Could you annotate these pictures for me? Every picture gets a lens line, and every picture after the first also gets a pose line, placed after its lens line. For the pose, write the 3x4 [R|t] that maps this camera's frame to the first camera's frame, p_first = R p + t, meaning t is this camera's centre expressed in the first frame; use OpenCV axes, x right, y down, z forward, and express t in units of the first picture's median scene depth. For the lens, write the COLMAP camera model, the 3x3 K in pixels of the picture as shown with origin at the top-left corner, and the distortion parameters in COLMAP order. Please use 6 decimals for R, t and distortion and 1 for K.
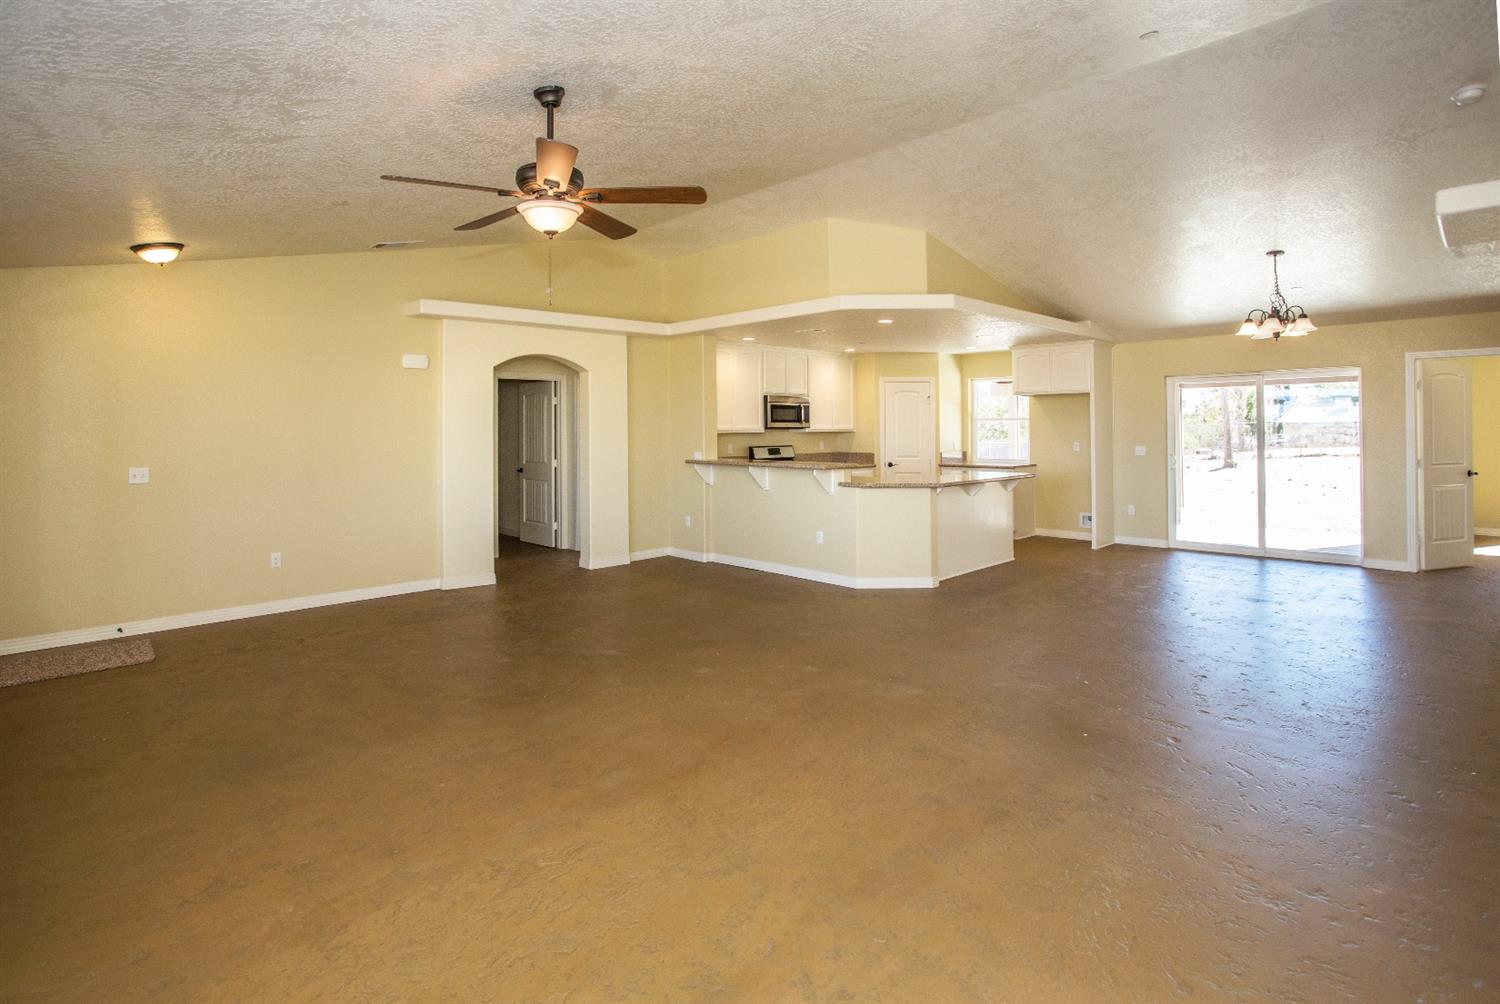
lens RADIAL K [[747.9, 0, 744.8], [0, 747.9, 416.0], [0, 0, 1]] dist [-0.000217, 0.000458]
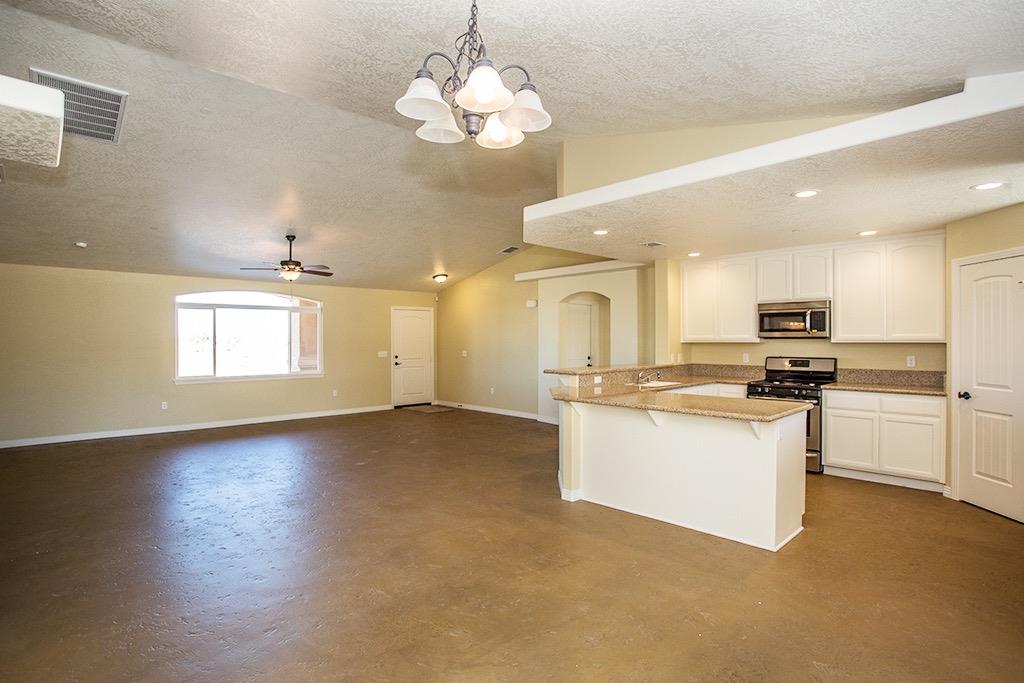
lens RADIAL K [[508.9, 0, 512.0], [0, 508.9, 341.5], [0, 0, 1]] dist [-0.069793, 0.032295]
pose [[0.001248, 0.011509, -0.999933, 0.652935], [0.019774, 0.999738, 0.011531, 0.007290], [0.999804, -0.019787, 0.001021, 0.668788]]
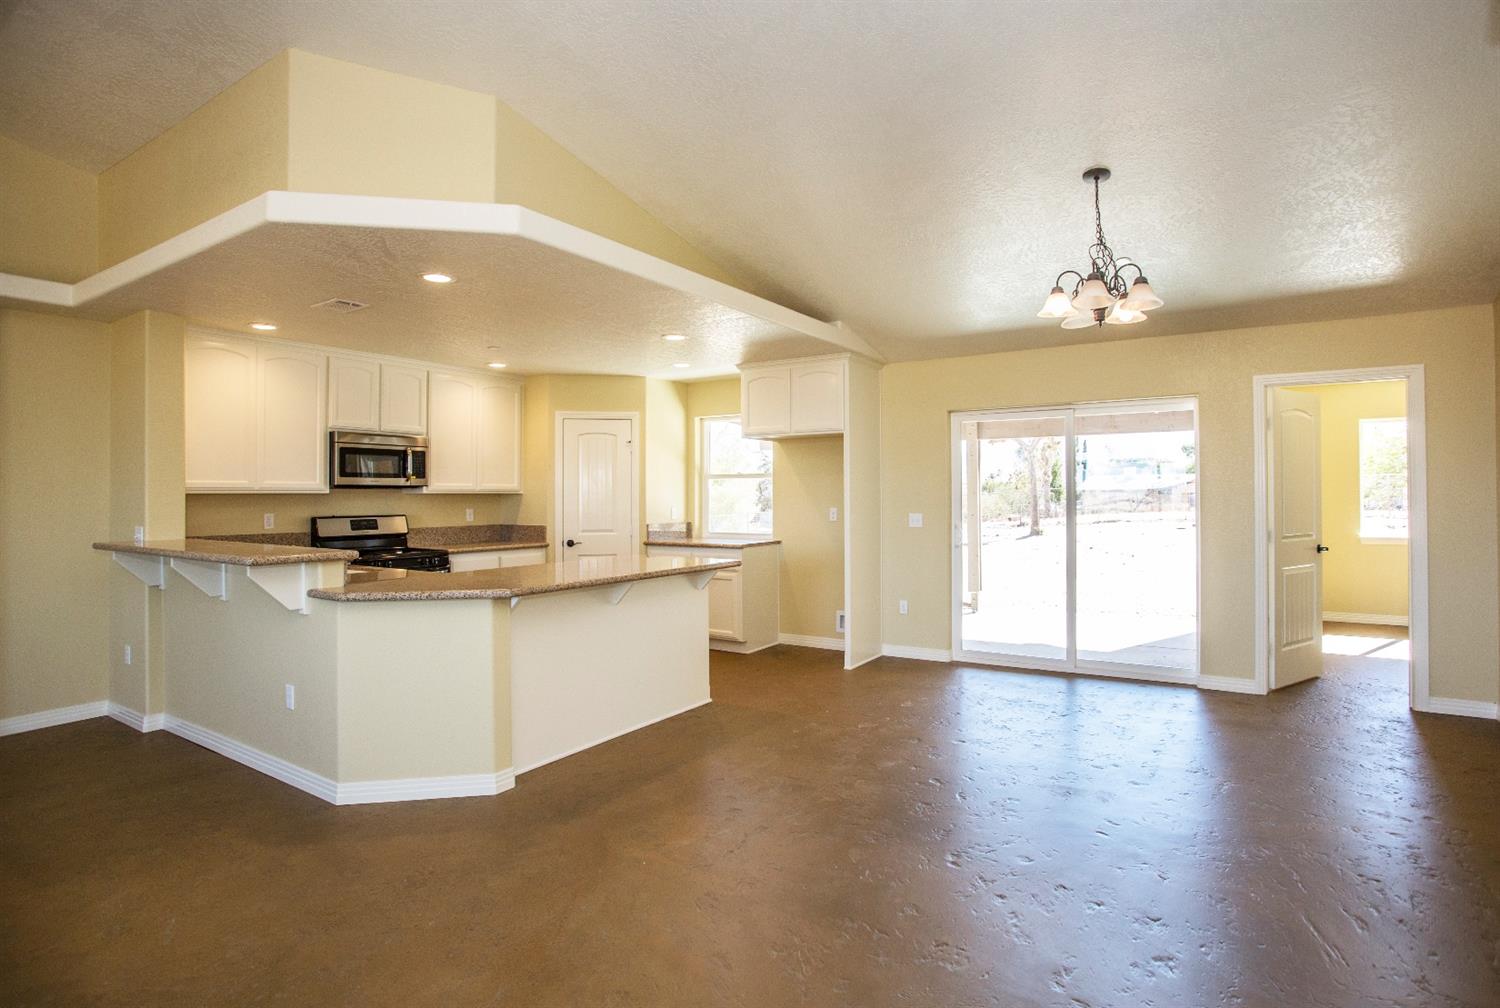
lens RADIAL K [[775.3, 0, 751.4], [0, 775.3, 482.1], [0, 0, 1]] dist [-0.047454, 0.000242]
pose [[0.976061, 0.004350, 0.217455, 0.217882], [-0.003991, 0.999990, -0.002091, 0.012618], [-0.217461, 0.001173, 0.976068, 0.326517]]
